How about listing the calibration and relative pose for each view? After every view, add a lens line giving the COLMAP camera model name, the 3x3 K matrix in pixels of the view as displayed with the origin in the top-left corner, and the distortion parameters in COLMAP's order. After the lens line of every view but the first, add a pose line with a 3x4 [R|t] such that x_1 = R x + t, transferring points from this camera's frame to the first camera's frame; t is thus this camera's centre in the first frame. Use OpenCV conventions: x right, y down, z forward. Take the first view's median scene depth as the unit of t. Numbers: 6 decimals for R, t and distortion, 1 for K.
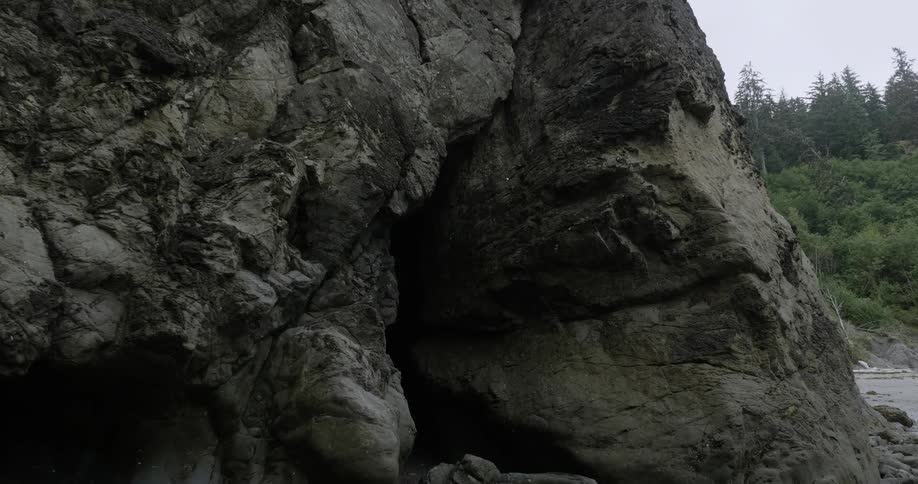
lens RADIAL K [[724.2, 0, 454.8], [0, 724.2, 243.8], [0, 0, 1]] dist [0.009192, 0.000256]
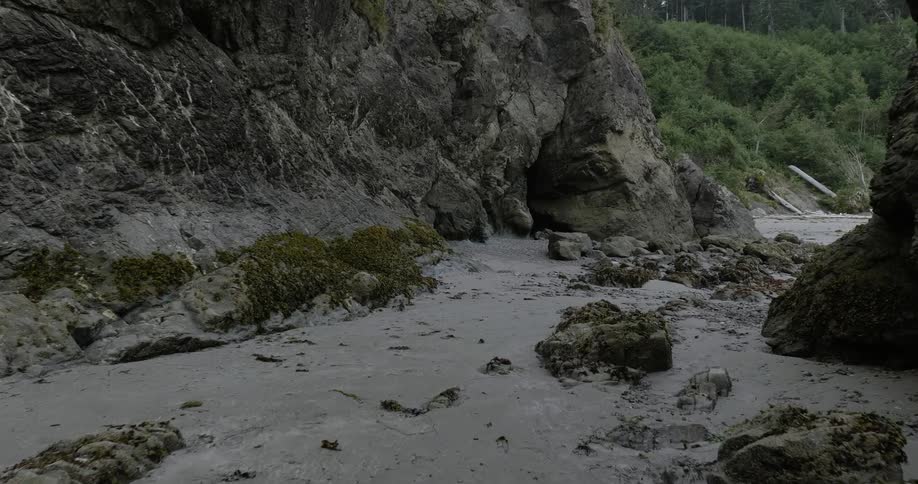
lens RADIAL K [[724.2, 0, 458.7], [0, 724.2, 245.5], [0, 0, 1]] dist [0.009192, 0.000256]
pose [[0.993368, 0.014436, -0.114065, -0.002037], [0.010031, 0.977422, 0.211059, -0.410684], [0.114536, -0.210804, 0.970795, -2.590816]]
